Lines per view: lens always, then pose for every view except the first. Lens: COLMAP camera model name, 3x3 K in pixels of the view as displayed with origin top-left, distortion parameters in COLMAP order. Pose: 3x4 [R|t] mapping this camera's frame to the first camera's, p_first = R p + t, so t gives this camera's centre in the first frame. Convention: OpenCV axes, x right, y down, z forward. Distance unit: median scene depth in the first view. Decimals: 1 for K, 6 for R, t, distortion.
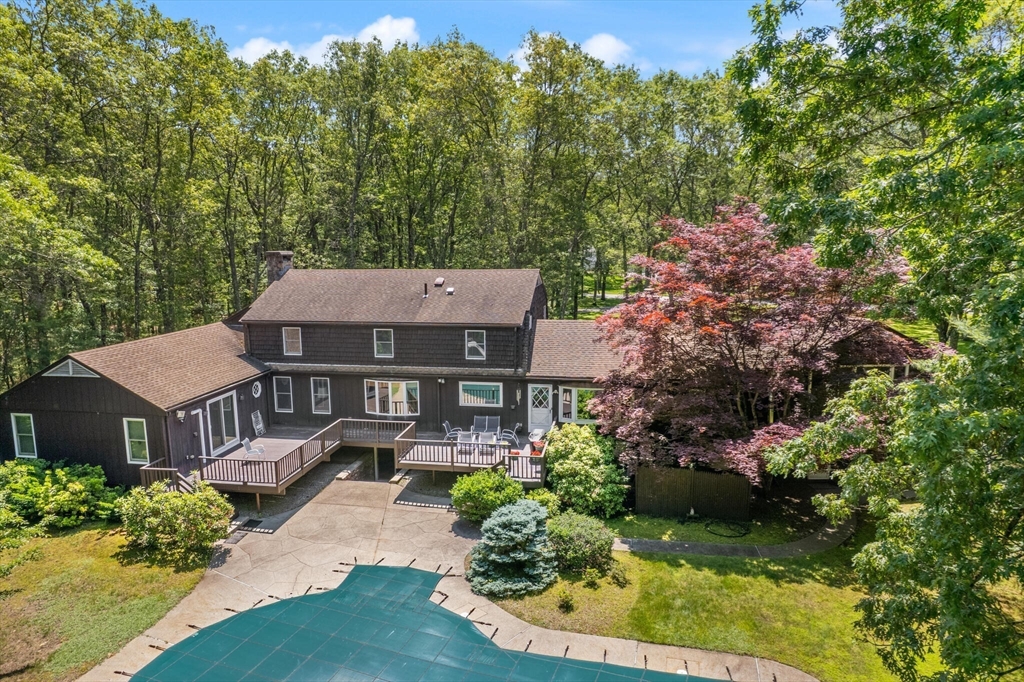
lens RADIAL K [[652.5, 0, 512.0], [0, 652.5, 341.0], [0, 0, 1]] dist [-0.080582, 0.073399]
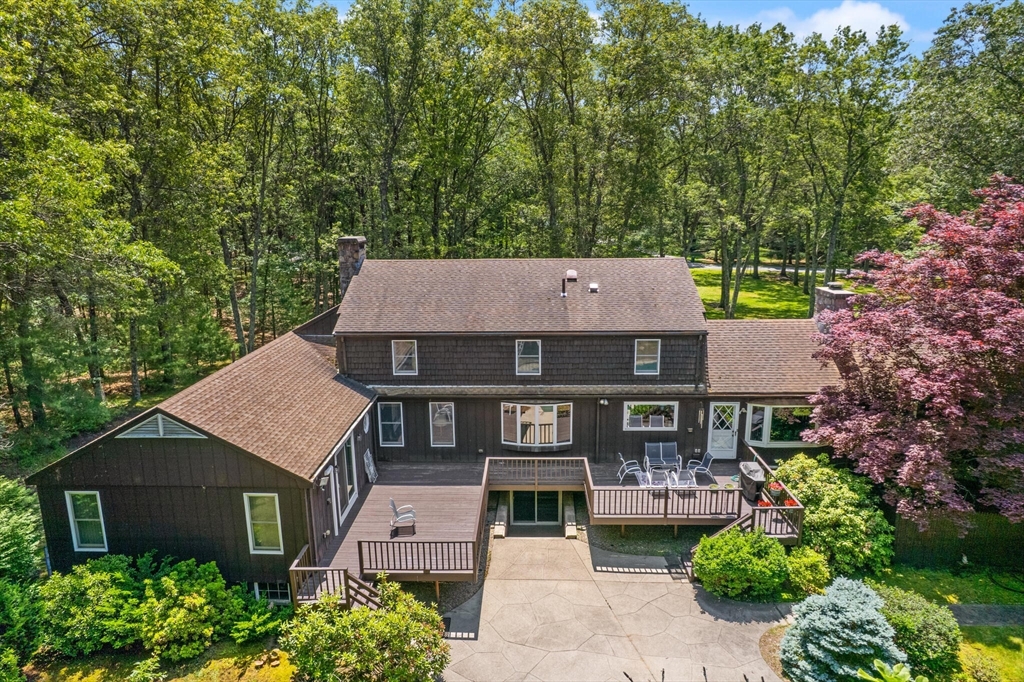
lens RADIAL K [[652.5, 0, 512.0], [0, 652.5, 341.0], [0, 0, 1]] dist [-0.080582, 0.073399]
pose [[0.991713, -0.031056, 0.124661, -0.322412], [0.023643, 0.997887, 0.060515, -0.066796], [-0.126277, -0.057066, 0.990352, 0.219809]]
